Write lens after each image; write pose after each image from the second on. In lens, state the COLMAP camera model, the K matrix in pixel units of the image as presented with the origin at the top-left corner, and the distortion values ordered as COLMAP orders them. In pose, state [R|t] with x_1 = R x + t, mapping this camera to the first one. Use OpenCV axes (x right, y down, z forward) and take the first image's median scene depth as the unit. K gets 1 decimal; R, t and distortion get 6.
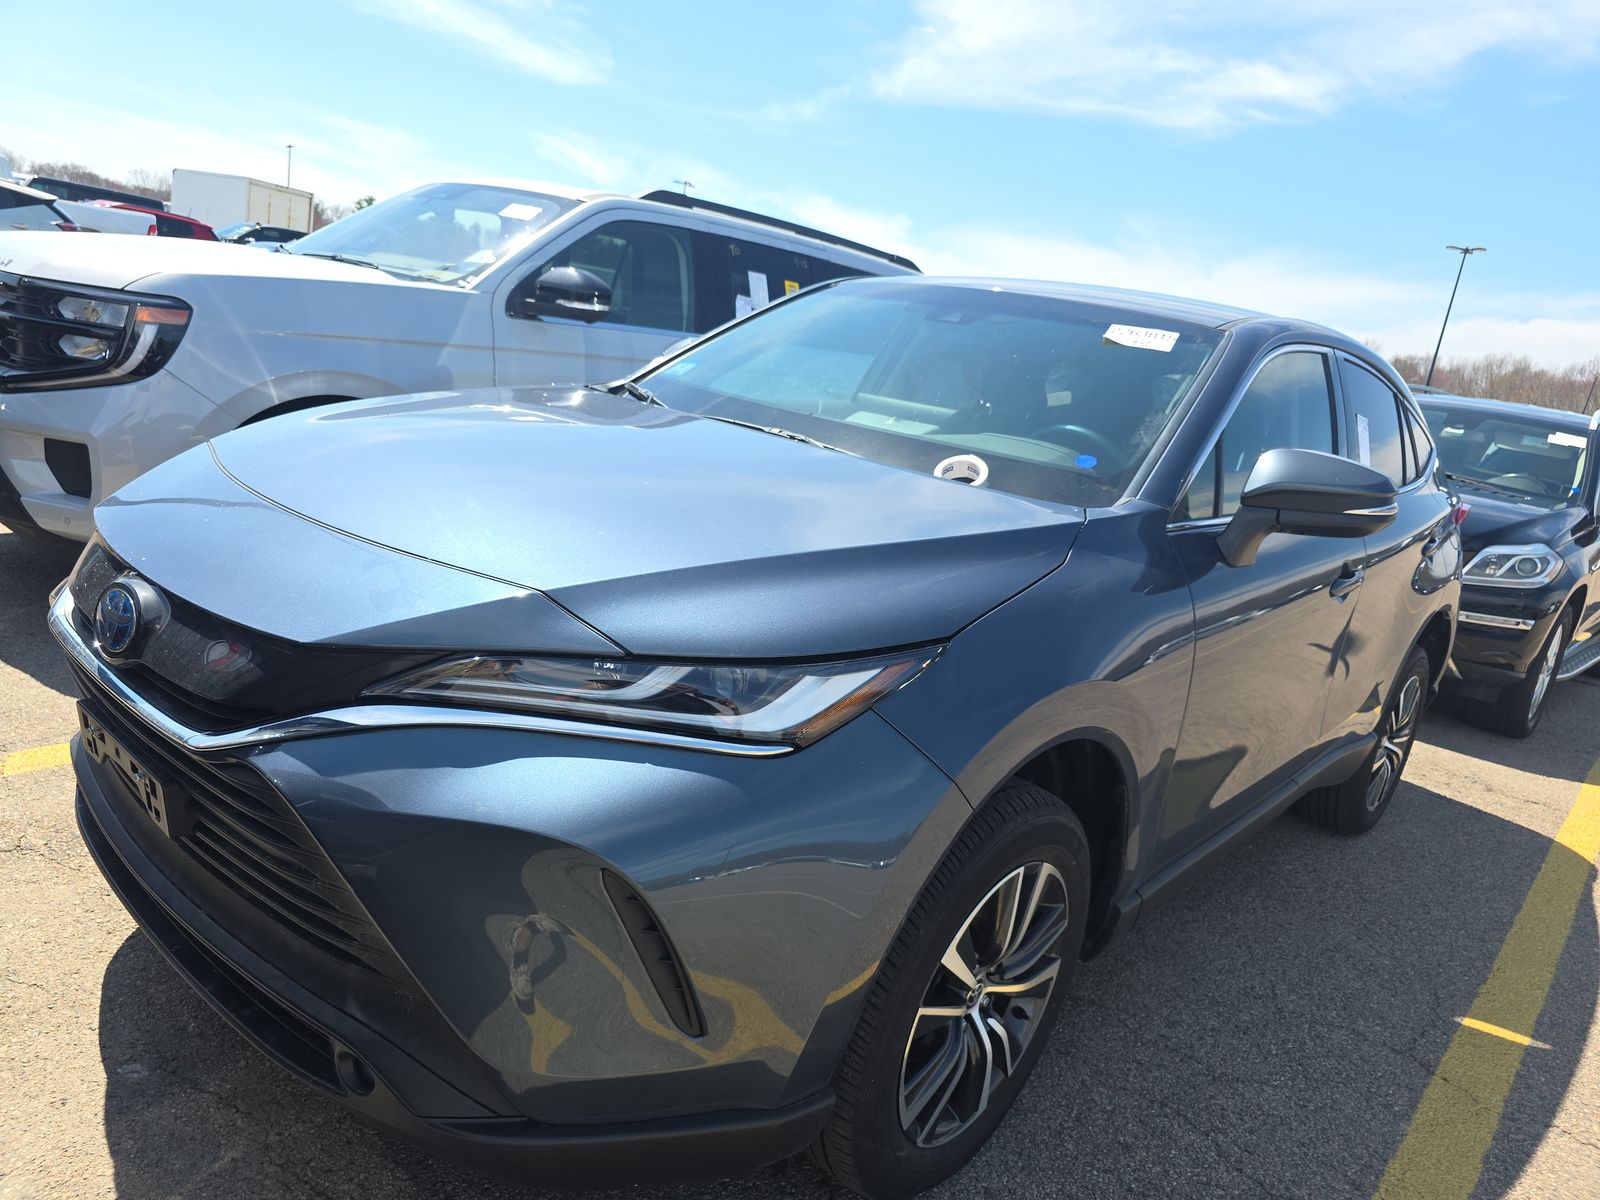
lens RADIAL K [[1101.5, 0, 800.0], [0, 1101.5, 600.0], [0, 0, 1]] dist [0.029503, -0.031513]
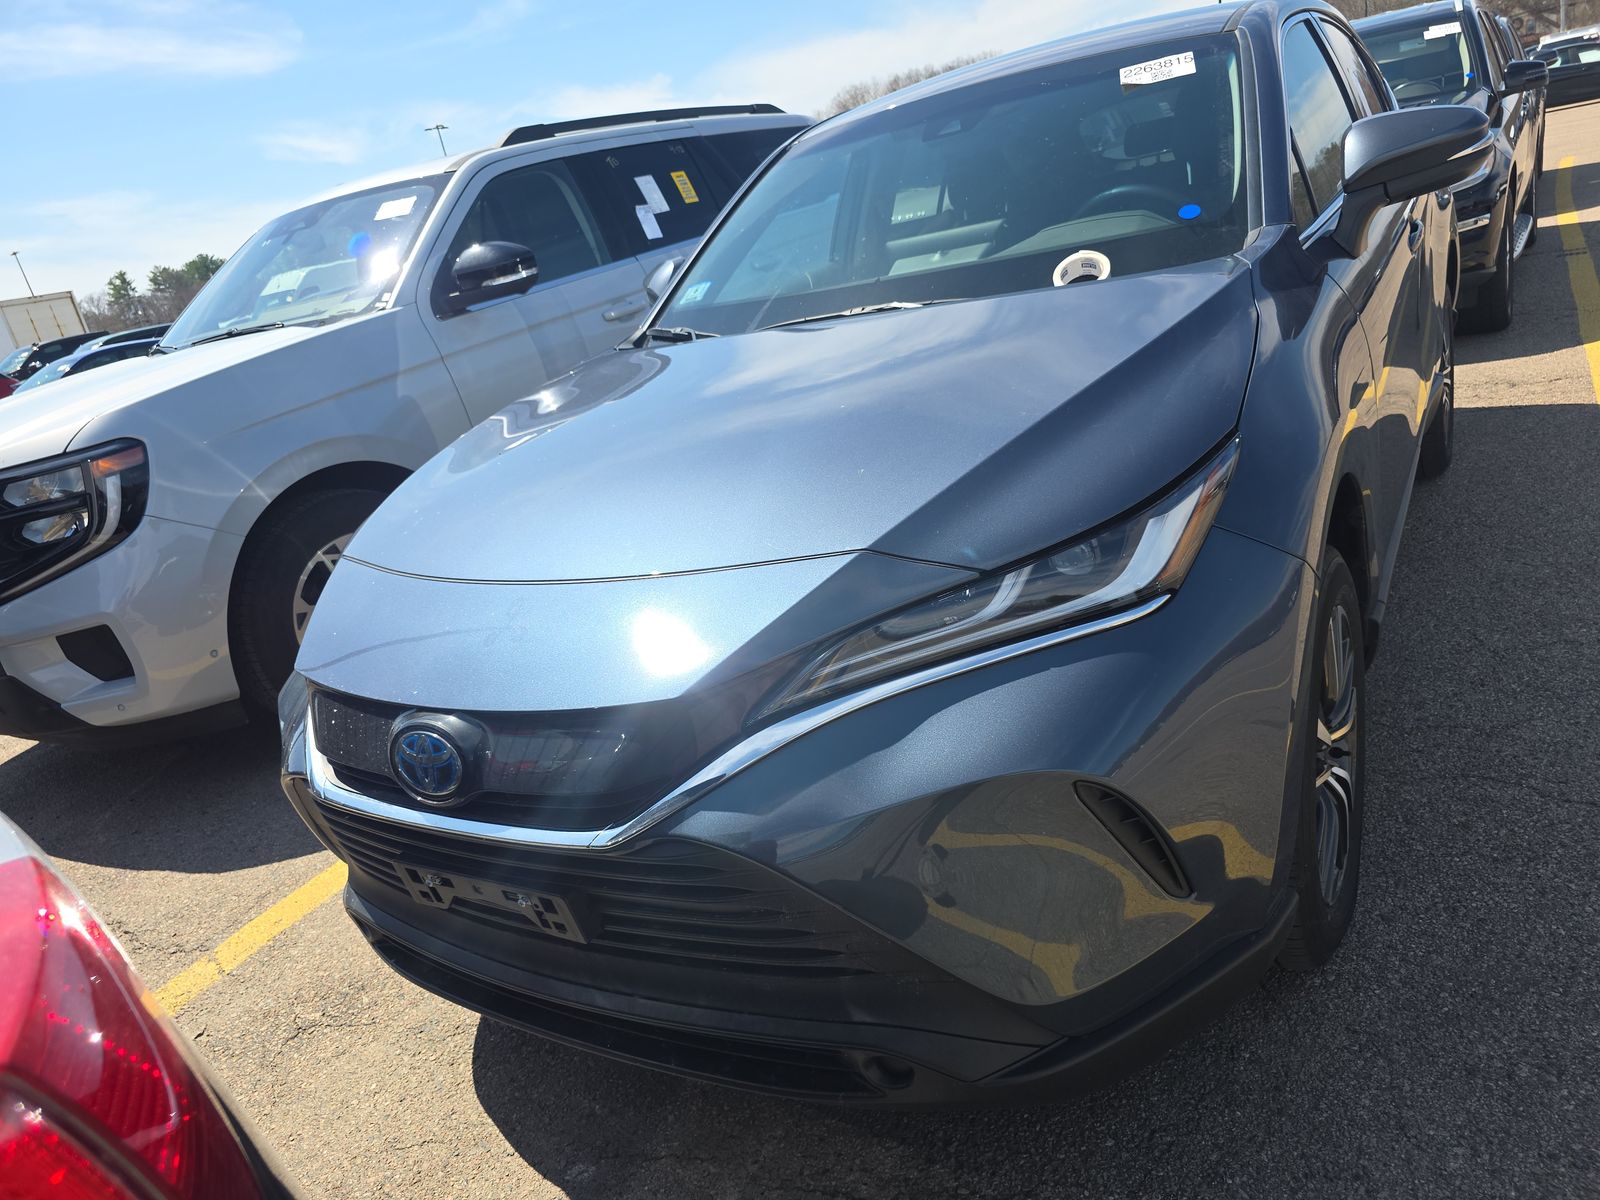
lens RADIAL K [[1101.5, 0, 800.0], [0, 1101.5, 600.0], [0, 0, 1]] dist [0.029503, -0.031513]
pose [[0.914243, -0.401574, 0.053835, -0.166314], [0.392827, 0.911083, 0.124961, -0.049995], [-0.099230, -0.093097, 0.990700, 0.035061]]
